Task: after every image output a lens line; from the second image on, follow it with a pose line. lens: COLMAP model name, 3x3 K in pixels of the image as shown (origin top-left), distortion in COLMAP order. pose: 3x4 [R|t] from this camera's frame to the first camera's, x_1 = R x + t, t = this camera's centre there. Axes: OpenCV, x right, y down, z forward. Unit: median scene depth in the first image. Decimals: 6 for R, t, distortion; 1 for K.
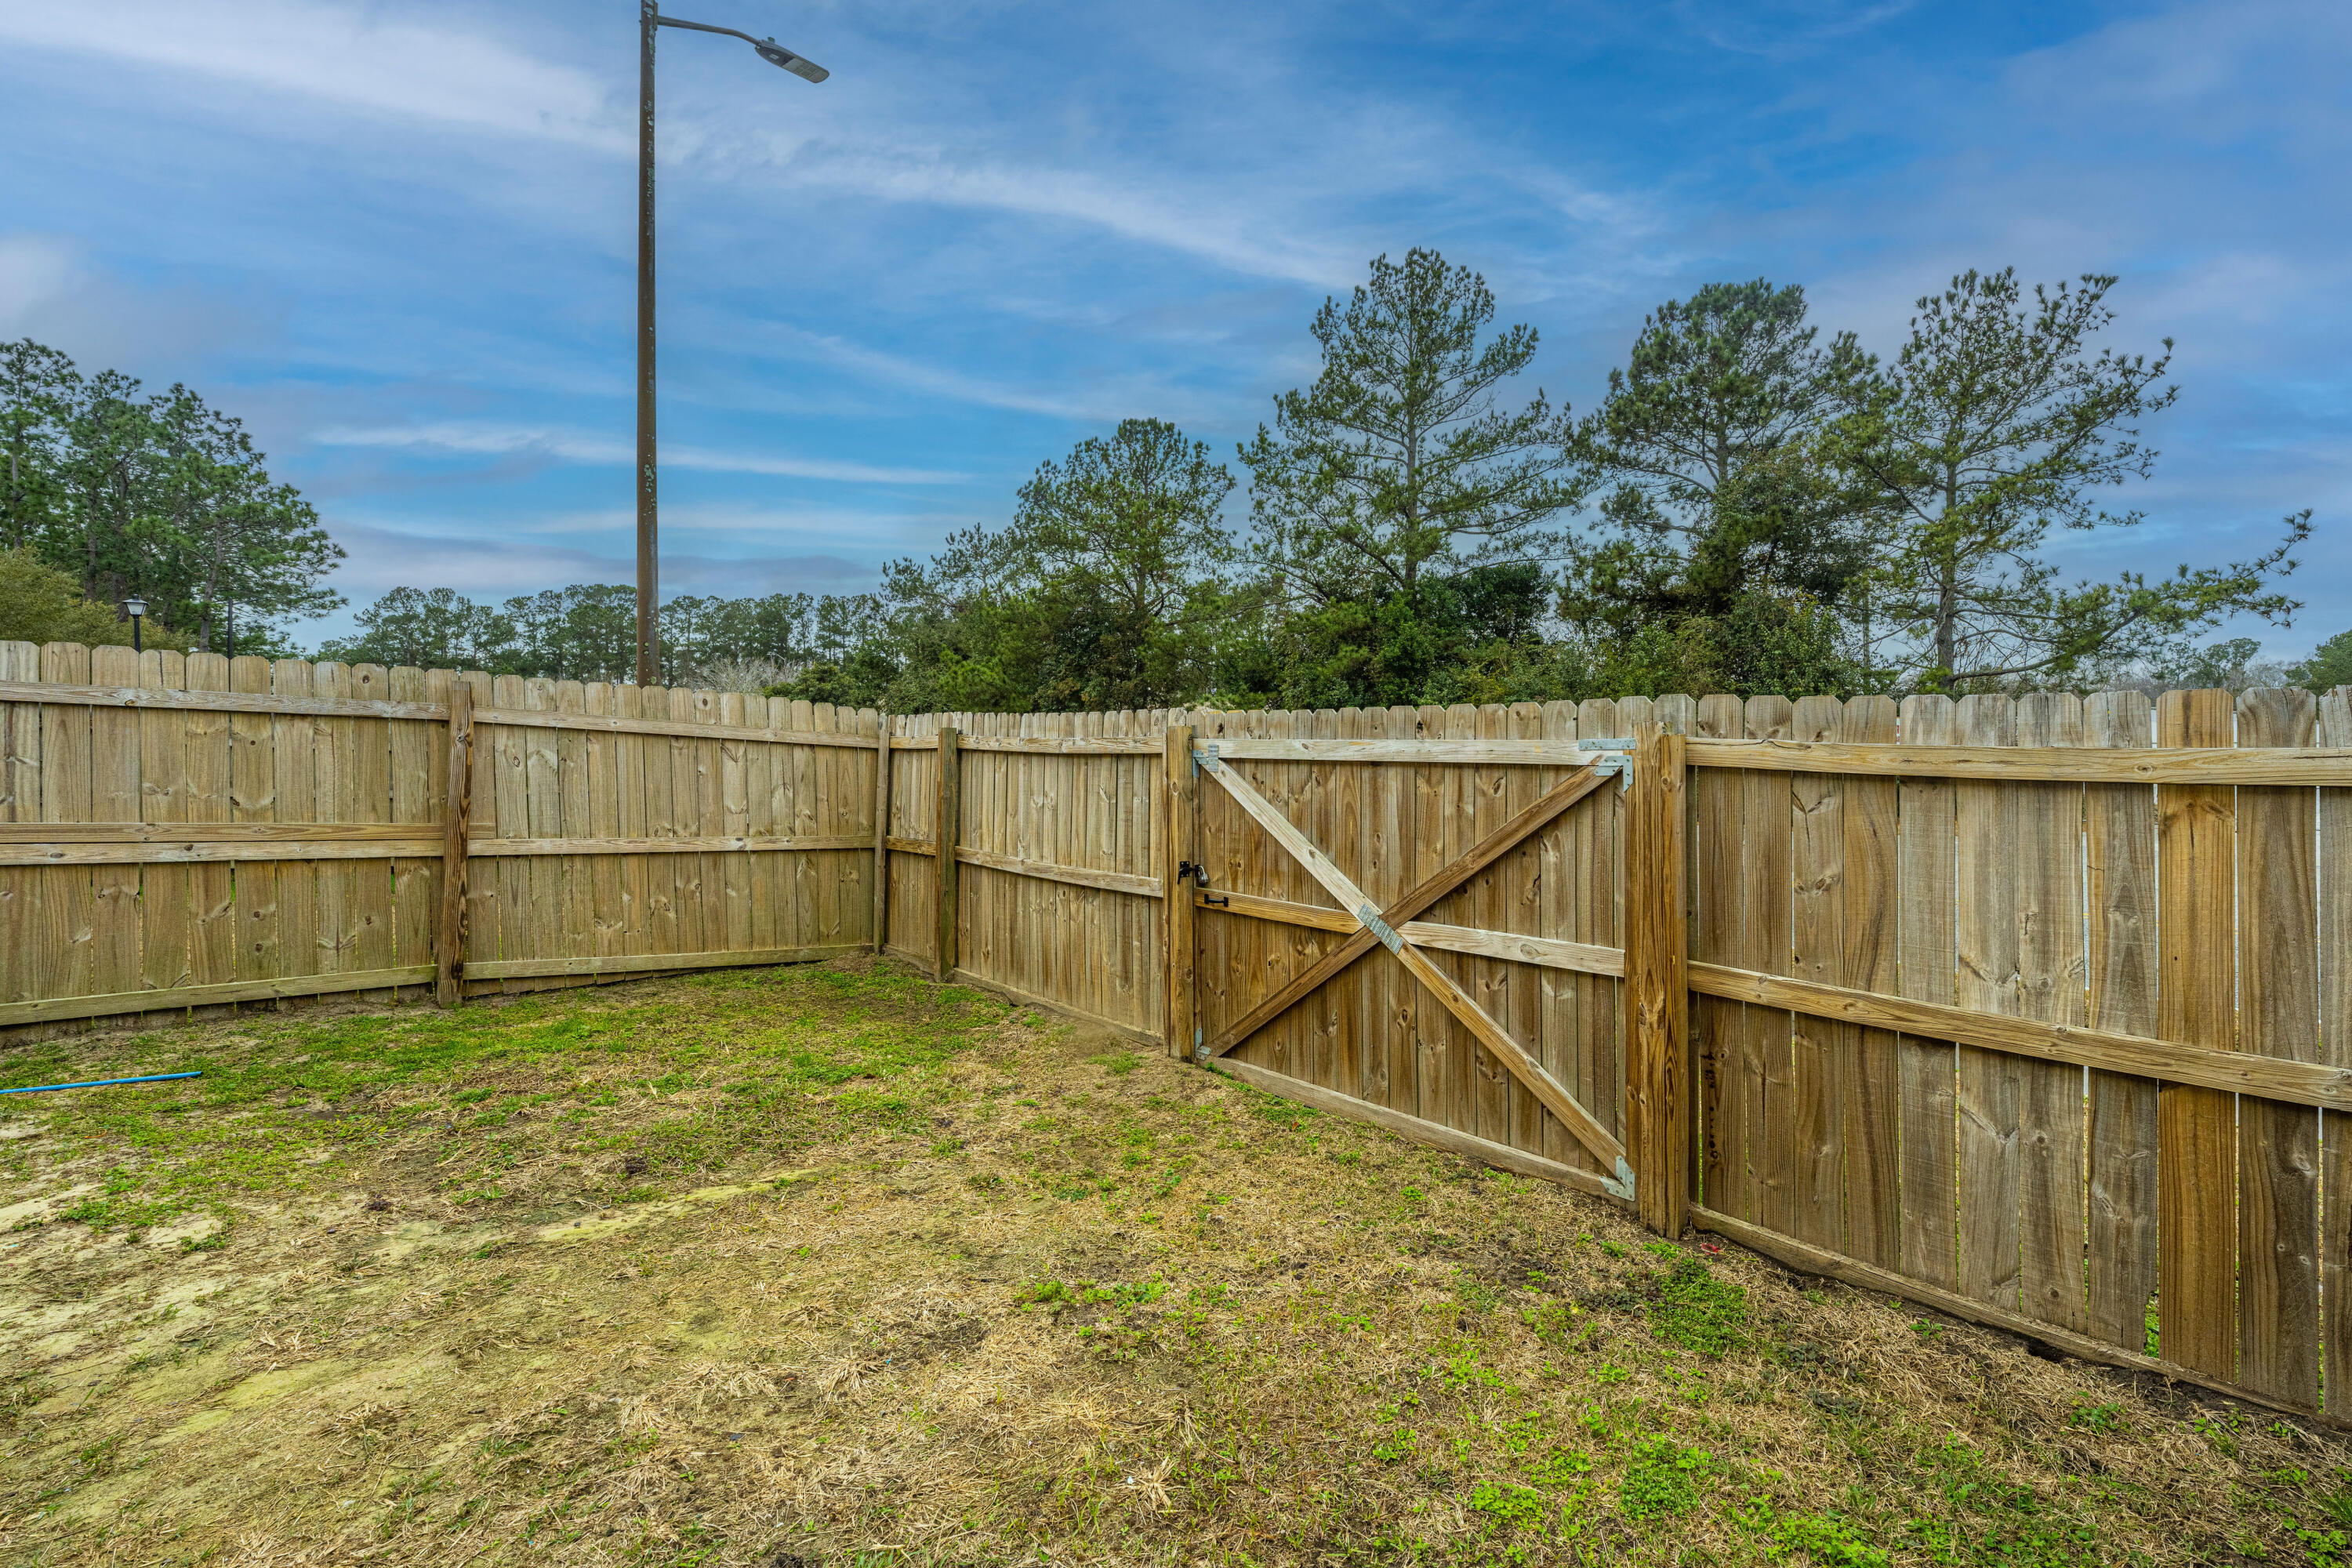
lens RADIAL K [[1013.4, 0, 1295.5], [0, 1013.4, 742.7], [0, 0, 1]] dist [0.008159, -0.001882]
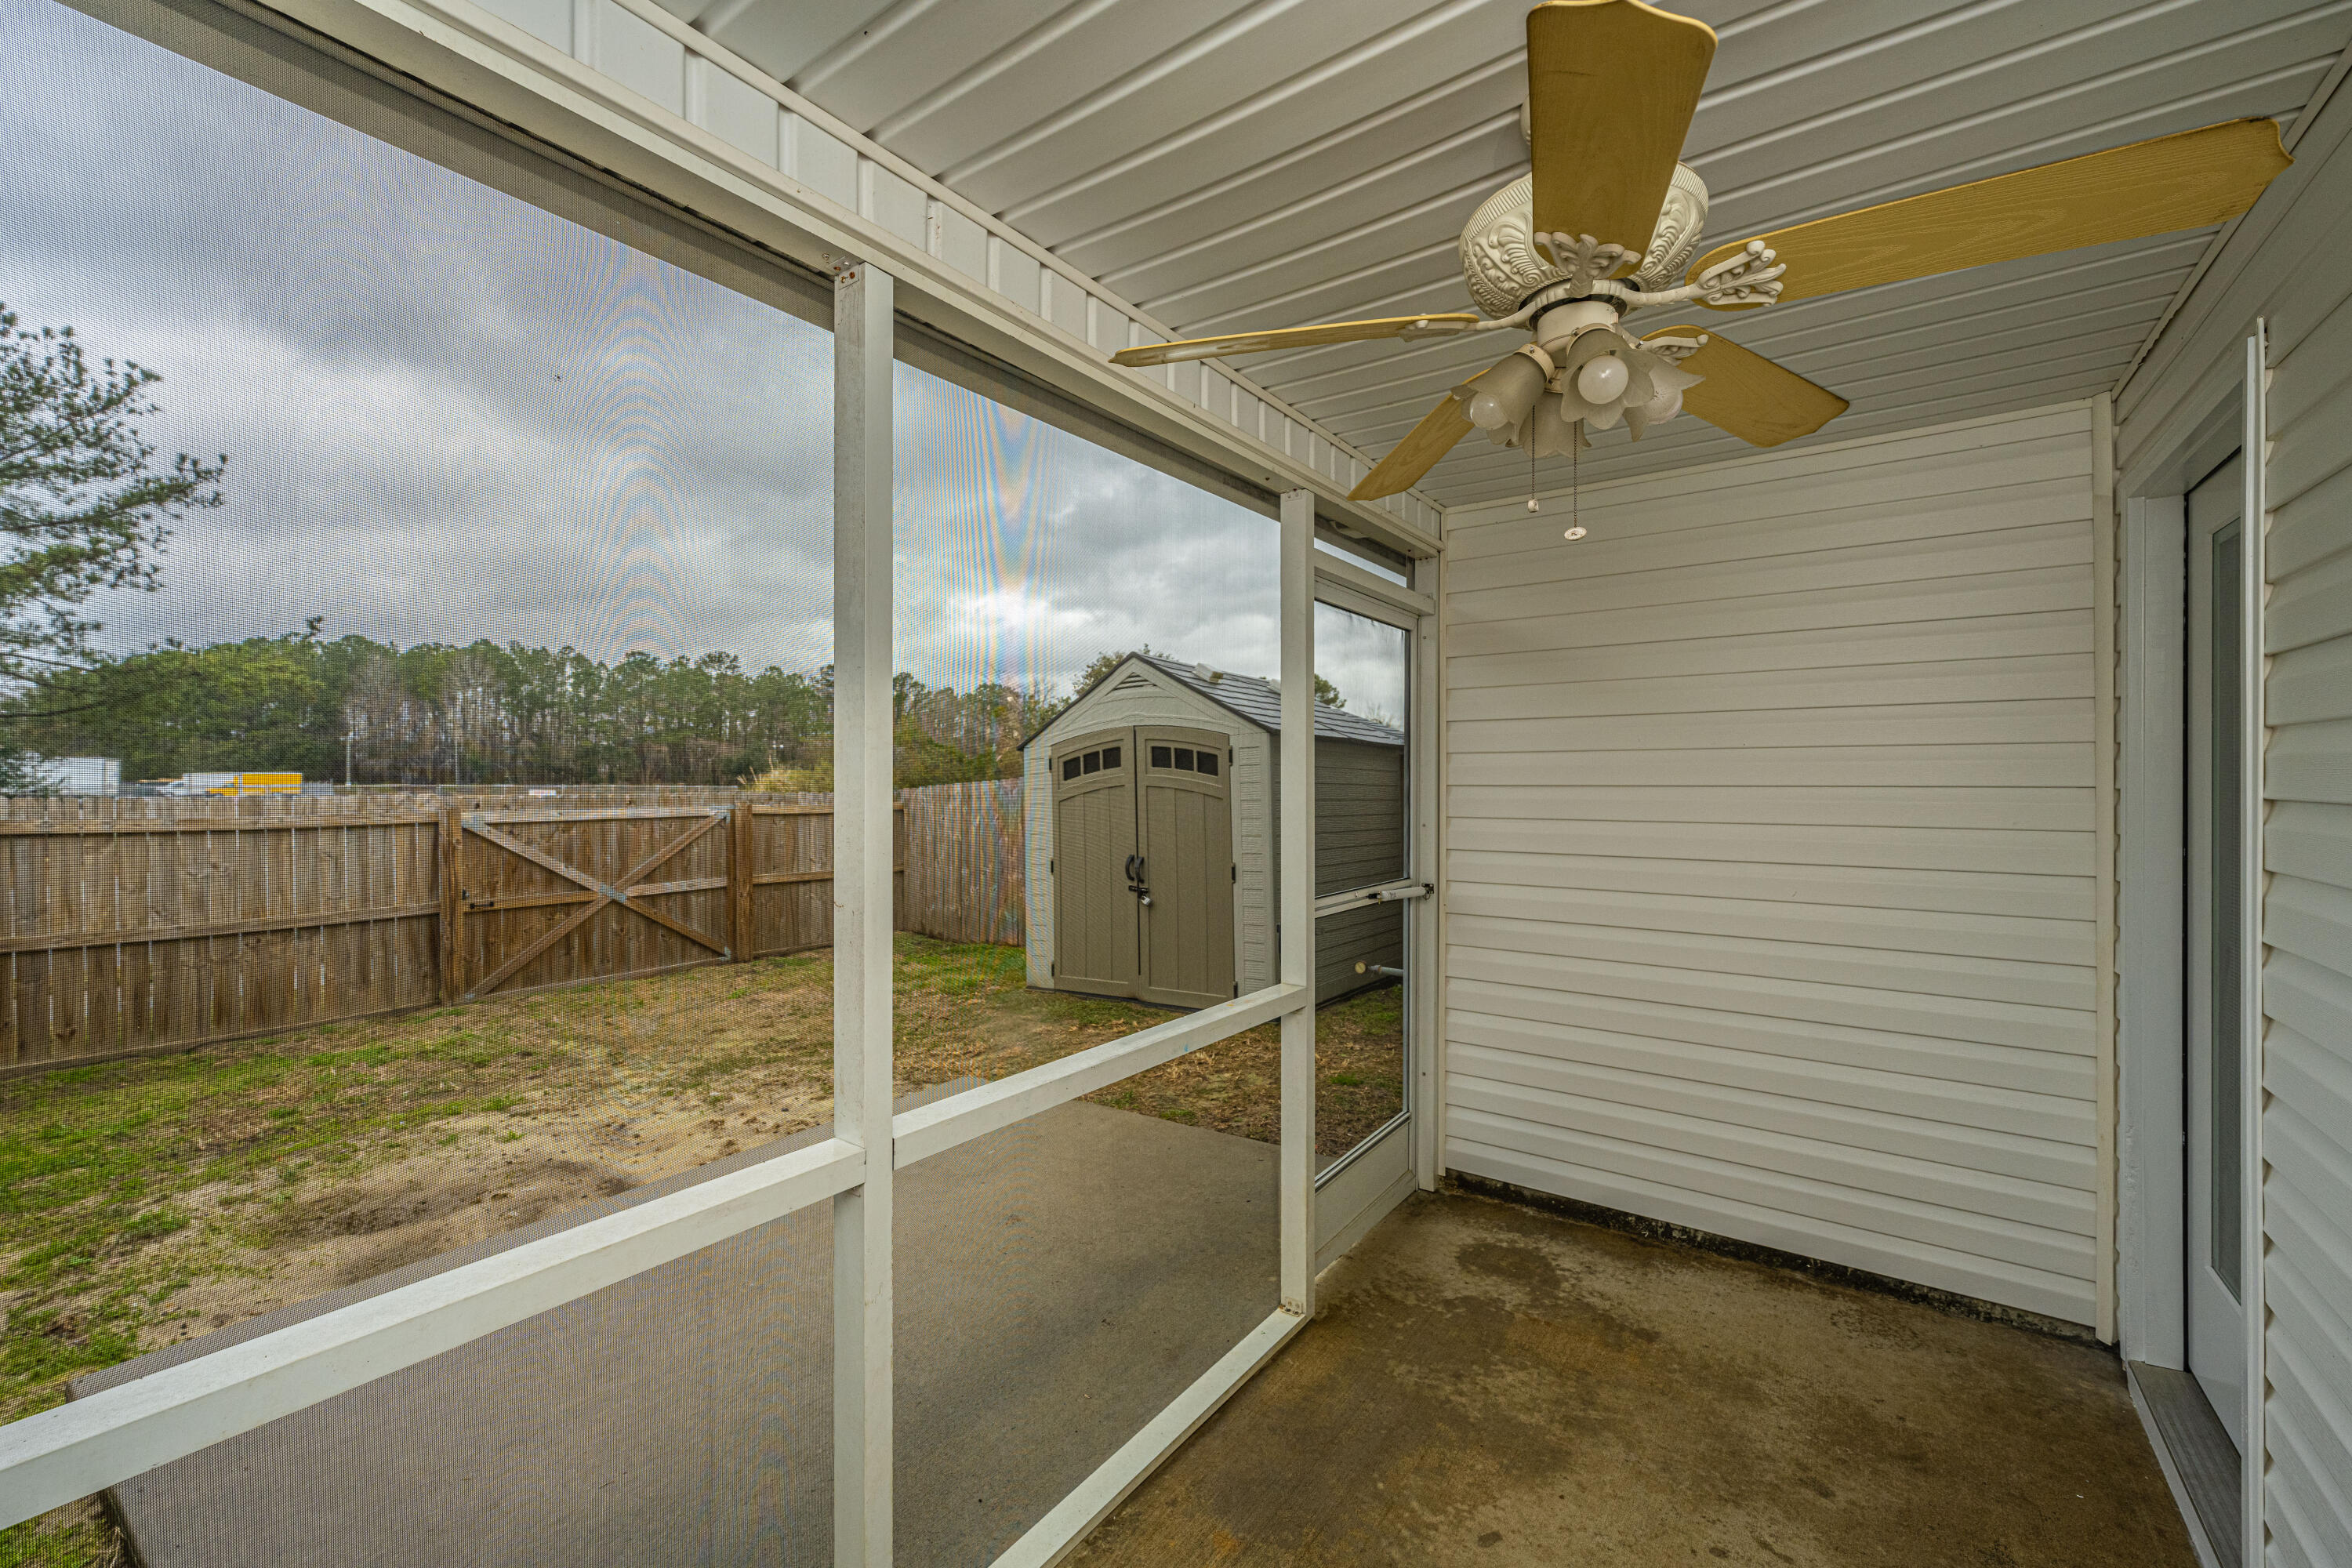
lens RADIAL K [[961.4, 0, 1218.6], [0, 961.4, 788.2], [0, 0, 1]] dist [-0.000560, 0.000643]
pose [[-0.167987, -0.016562, 0.985650, -1.482497], [-0.000922, 0.999861, 0.016643, -0.056390], [-0.985789, 0.001887, -0.167979, 0.030972]]
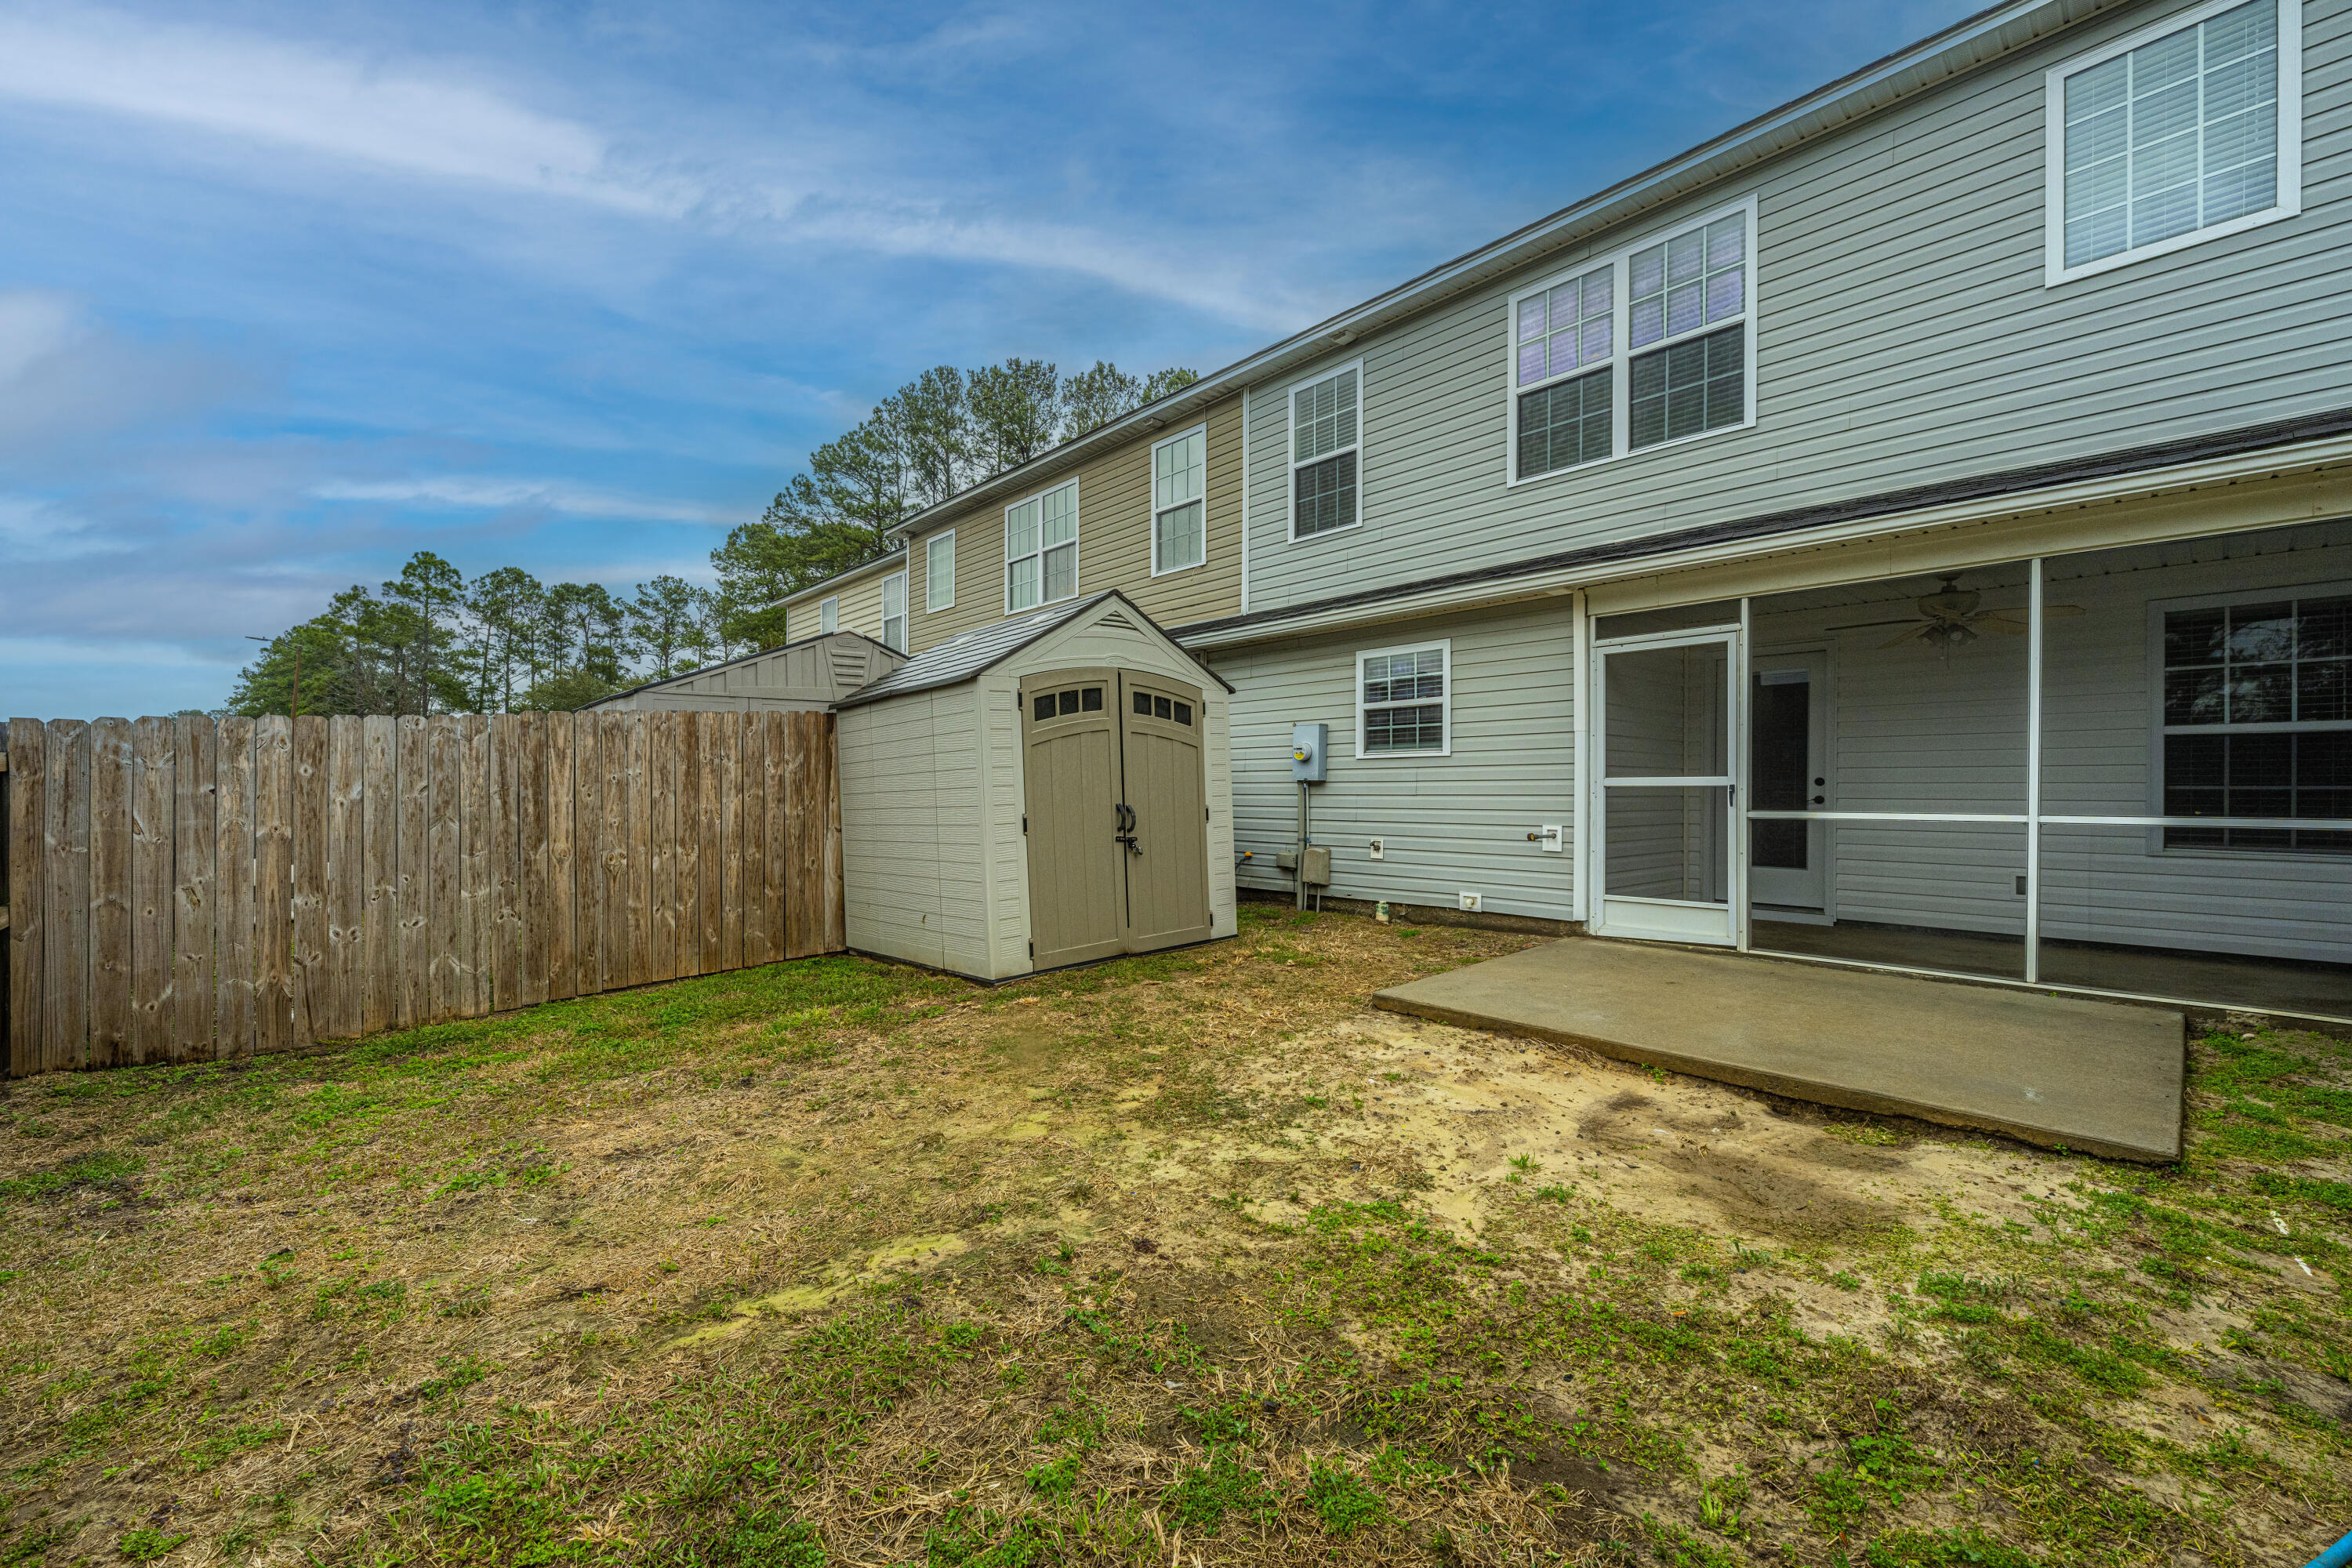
lens RADIAL K [[961.4, 0, 1160.6], [0, 961.4, 786.5], [0, 0, 1]] dist [-0.000560, 0.000643]
pose [[-0.997890, -0.006018, 0.064649, -0.504518], [-0.006243, 0.999975, -0.003283, 0.022221], [-0.064627, -0.003679, -0.997903, 0.976014]]
